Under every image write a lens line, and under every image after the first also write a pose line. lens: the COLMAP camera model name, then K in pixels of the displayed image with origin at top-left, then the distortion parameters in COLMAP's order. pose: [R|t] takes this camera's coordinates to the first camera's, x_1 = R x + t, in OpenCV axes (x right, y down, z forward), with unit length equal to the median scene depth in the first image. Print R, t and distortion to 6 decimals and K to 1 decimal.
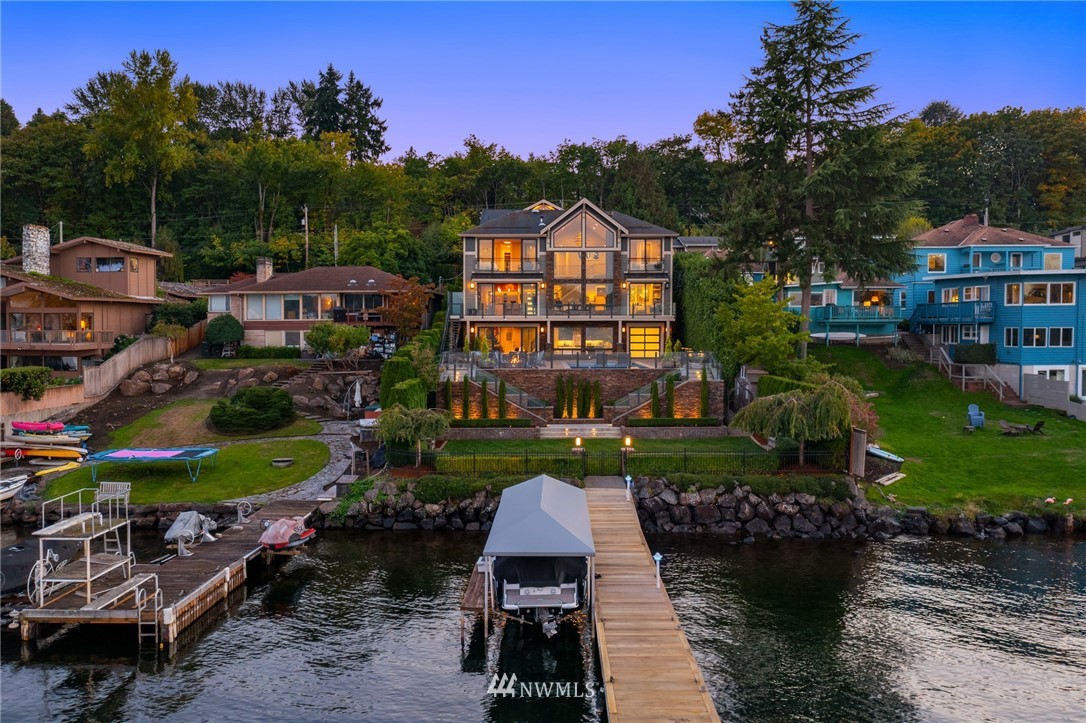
lens RADIAL K [[860.2, 0, 543.0], [0, 860.2, 361.5], [0, 0, 1]] dist [-0.013494, 0.007193]
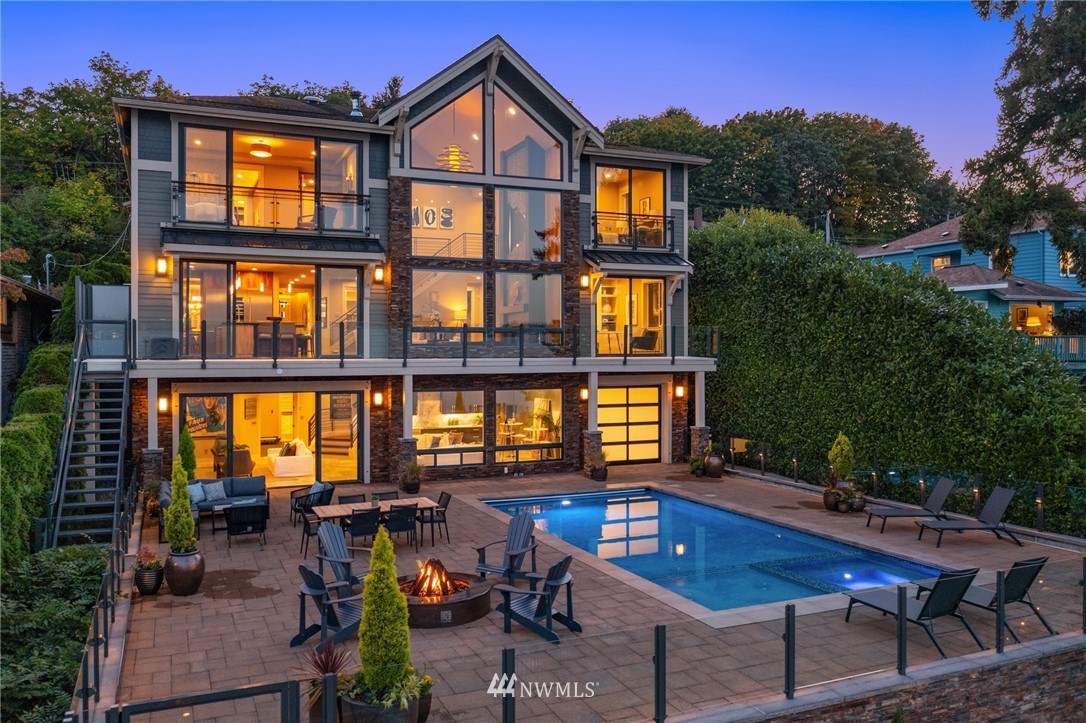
lens RADIAL K [[860.2, 0, 543.0], [0, 860.2, 361.5], [0, 0, 1]] dist [-0.013494, 0.007193]
pose [[0.918626, -0.004300, 0.395104, -0.077447], [0.015478, 0.999565, -0.025108, -0.041598], [-0.394824, 0.029180, 0.918293, 0.641485]]
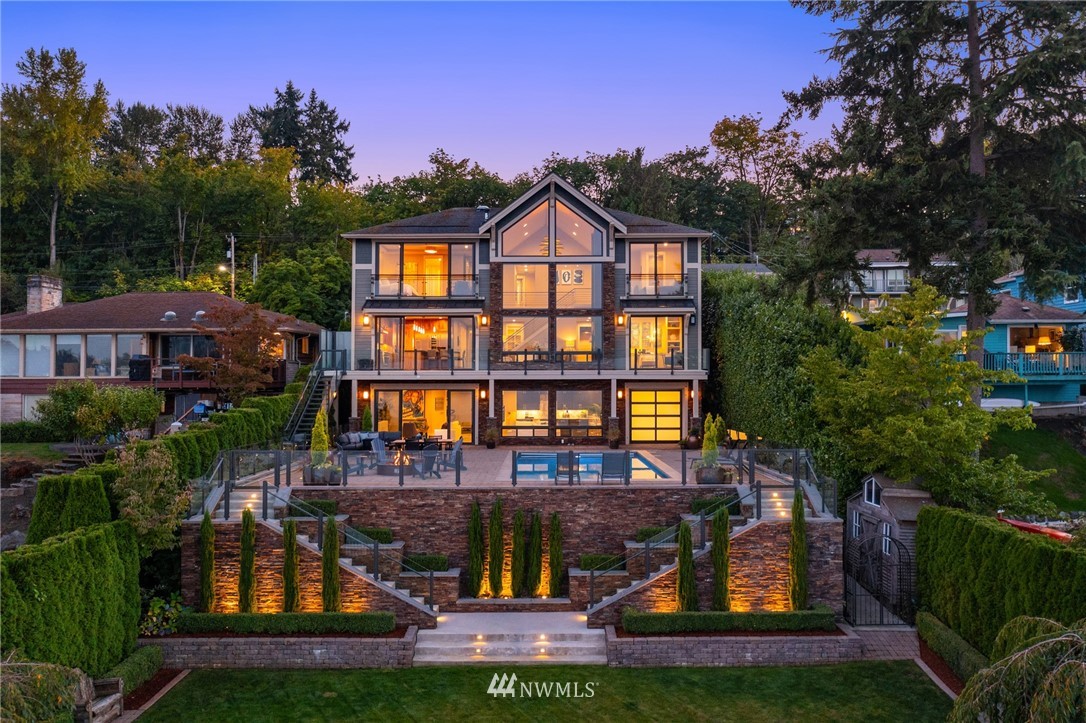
lens RADIAL K [[860.2, 0, 543.0], [0, 860.2, 361.5], [0, 0, 1]] dist [-0.013494, 0.007193]
pose [[0.999977, -0.000258, -0.006754, 0.044134], [-0.000163, 0.998060, -0.062252, -0.022239], [0.006757, 0.062252, 0.998038, 0.401999]]
